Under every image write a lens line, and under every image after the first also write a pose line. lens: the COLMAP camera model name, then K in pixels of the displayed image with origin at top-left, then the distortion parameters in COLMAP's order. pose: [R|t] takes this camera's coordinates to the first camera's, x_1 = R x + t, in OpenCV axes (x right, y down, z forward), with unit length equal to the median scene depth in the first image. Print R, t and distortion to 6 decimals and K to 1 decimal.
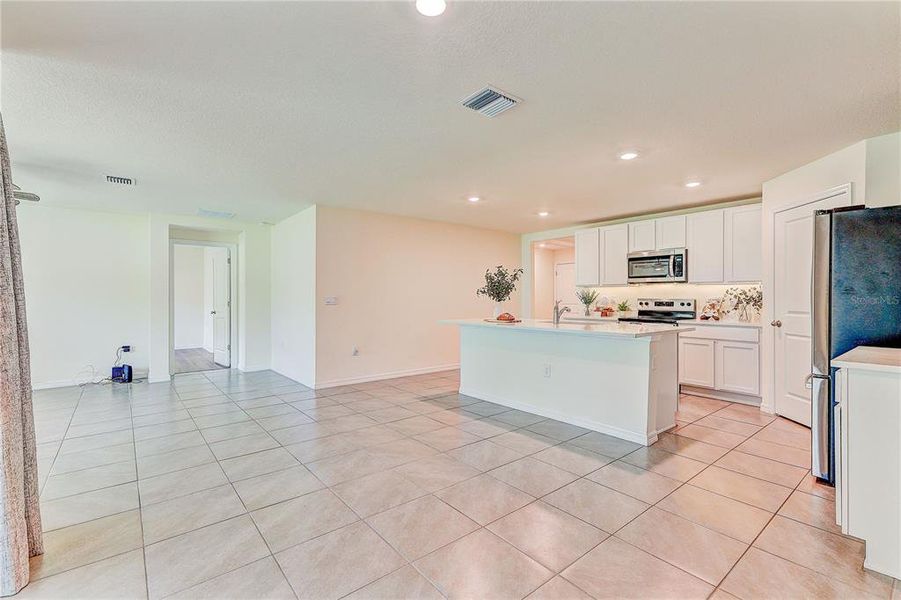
lens RADIAL K [[402.6, 0, 447.3], [0, 402.6, 296.6], [0, 0, 1]] dist [0.003365, 0.002495]
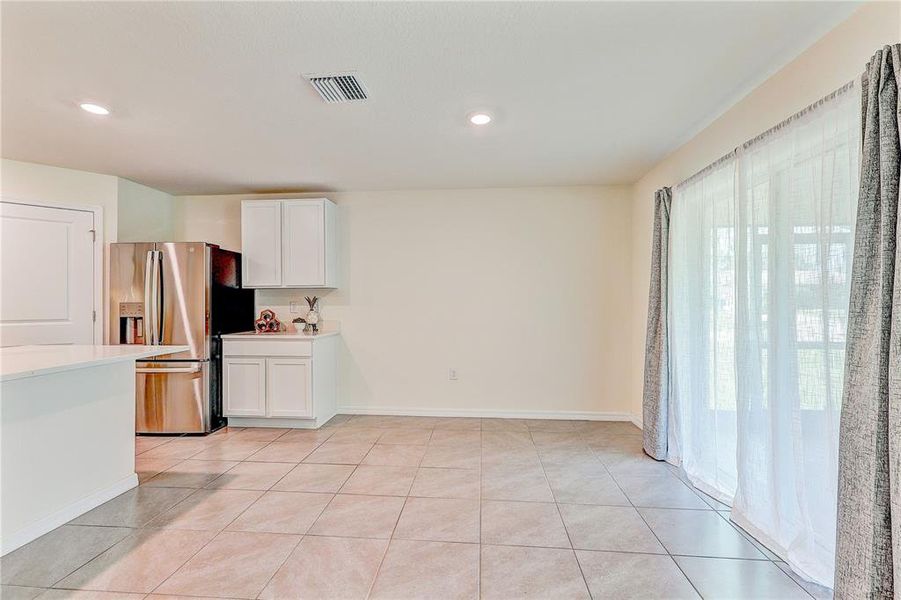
lens RADIAL K [[402.6, 0, 452.3], [0, 402.6, 299.2], [0, 0, 1]] dist [0.003365, 0.002495]
pose [[-0.725881, 0.002963, 0.687813, -0.346790], [-0.001160, 0.999984, -0.005531, -0.004485], [-0.687819, -0.004813, -0.725866, 0.739356]]
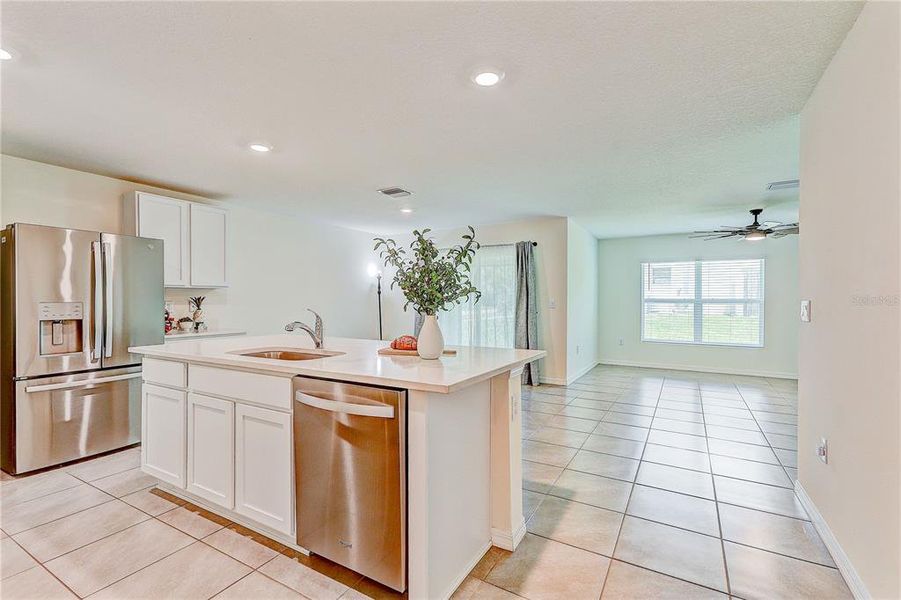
lens RADIAL K [[402.6, 0, 452.4], [0, 402.6, 299.5], [0, 0, 1]] dist [0.003365, 0.002495]
pose [[-0.933214, -0.002679, -0.359310, 0.250820], [-0.000488, 0.999981, -0.006187, -0.002161], [0.359320, -0.005599, -0.933198, 1.358923]]
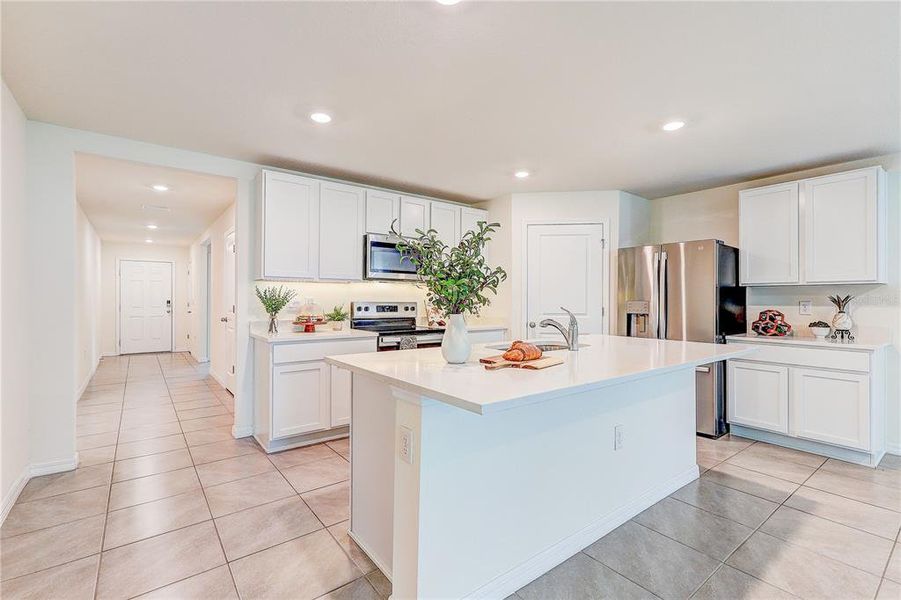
lens RADIAL K [[402.6, 0, 445.5], [0, 402.6, 296.2], [0, 0, 1]] dist [0.003365, 0.002495]
pose [[0.032800, 0.004938, 0.999450, -0.244938], [-0.009601, 0.999943, -0.004626, -0.003259], [-0.999416, -0.009444, 0.032846, 0.964997]]
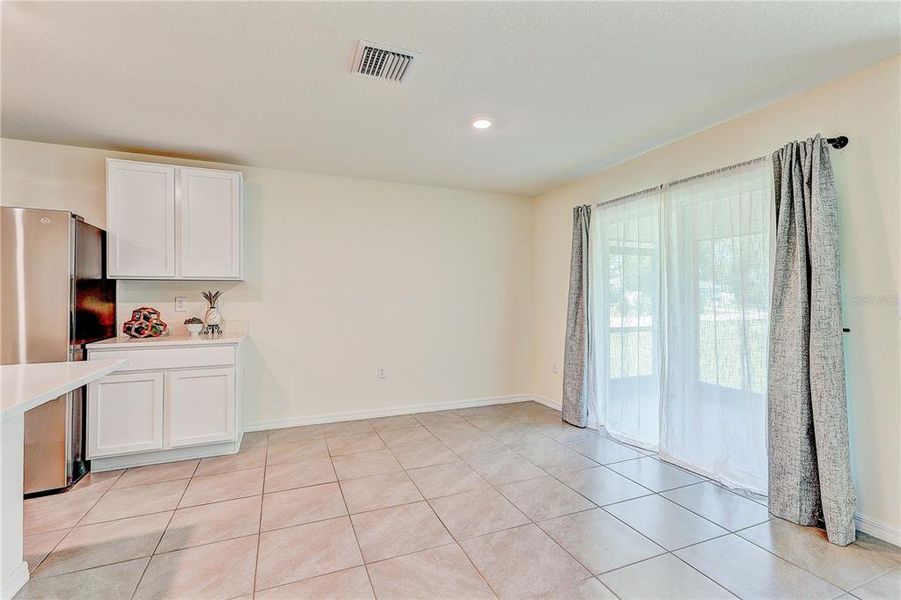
lens RADIAL K [[402.6, 0, 448.5], [0, 402.6, 292.6], [0, 0, 1]] dist [0.003365, 0.002495]
pose [[-0.959759, 0.000249, 0.280825, -0.124042], [-0.003242, 0.999923, -0.011966, -0.004565], [-0.280807, -0.012395, -0.959684, 0.870941]]
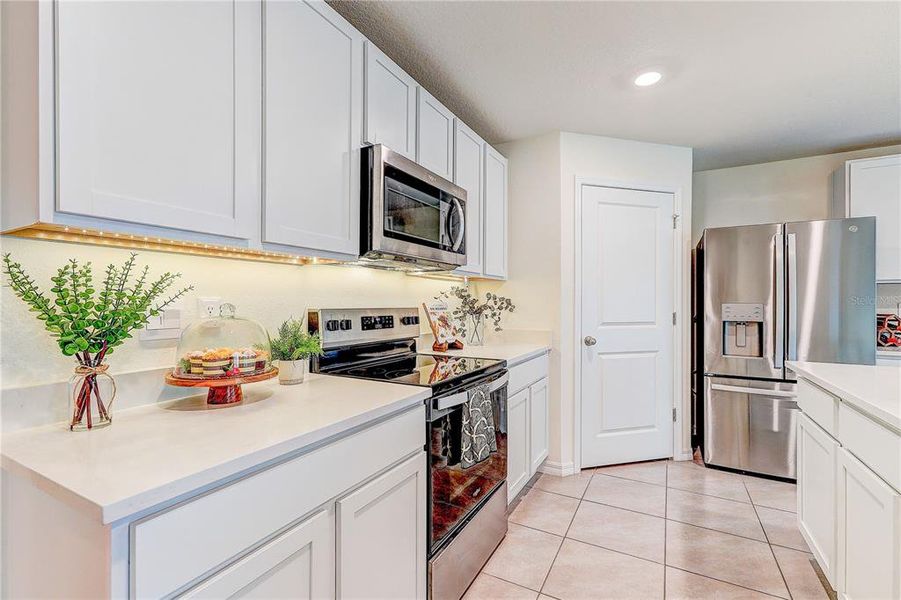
lens RADIAL K [[402.6, 0, 448.3], [0, 402.6, 298.9], [0, 0, 1]] dist [0.003365, 0.002495]
pose [[-0.373318, 0.001144, 0.927703, 0.199635], [-0.006828, 0.999969, -0.003980, -0.002178], [-0.927678, -0.007820, -0.373298, 1.200739]]
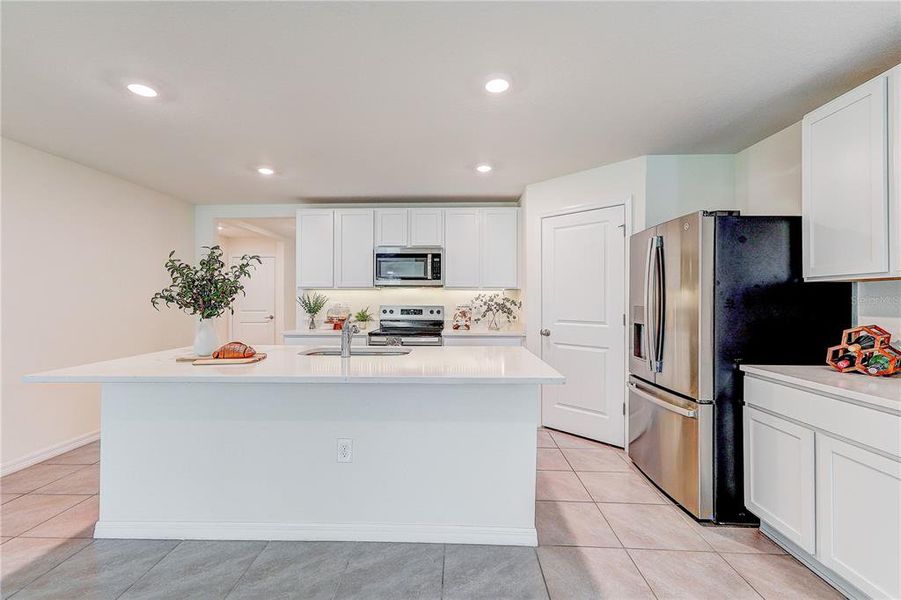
lens RADIAL K [[402.6, 0, 446.6], [0, 402.6, 295.5], [0, 0, 1]] dist [0.003365, 0.002495]
pose [[0.657696, 0.004593, 0.753270, -0.050931], [-0.002278, 0.999989, -0.004109, -0.013796], [-0.753280, 0.000986, 0.657699, 0.439557]]
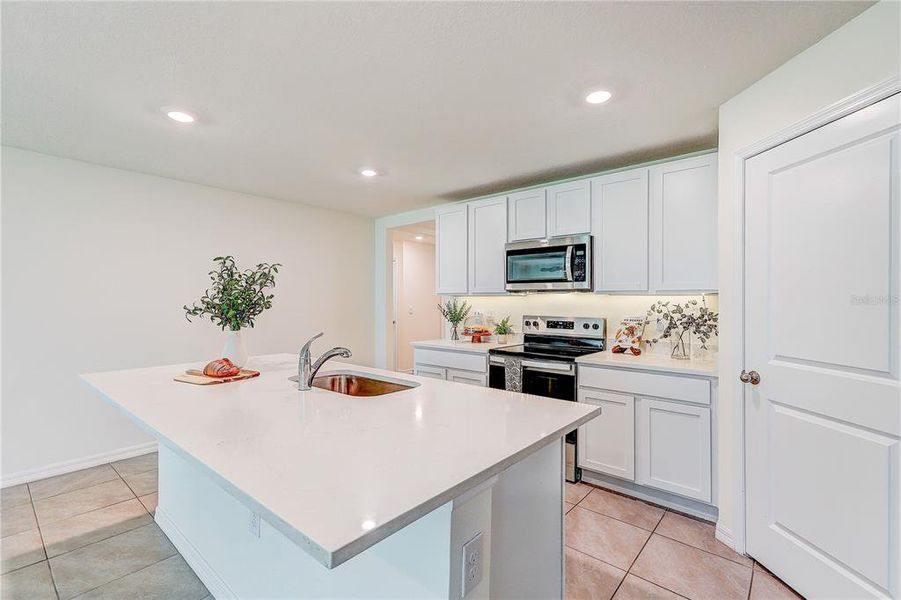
lens RADIAL K [[402.6, 0, 452.4], [0, 402.6, 301.3], [0, 0, 1]] dist [0.003365, 0.002495]
pose [[0.983399, 0.000713, 0.181457, 0.289577], [-0.001277, 0.999995, 0.002994, -0.022541], [-0.181454, -0.003177, 0.983394, 0.461365]]
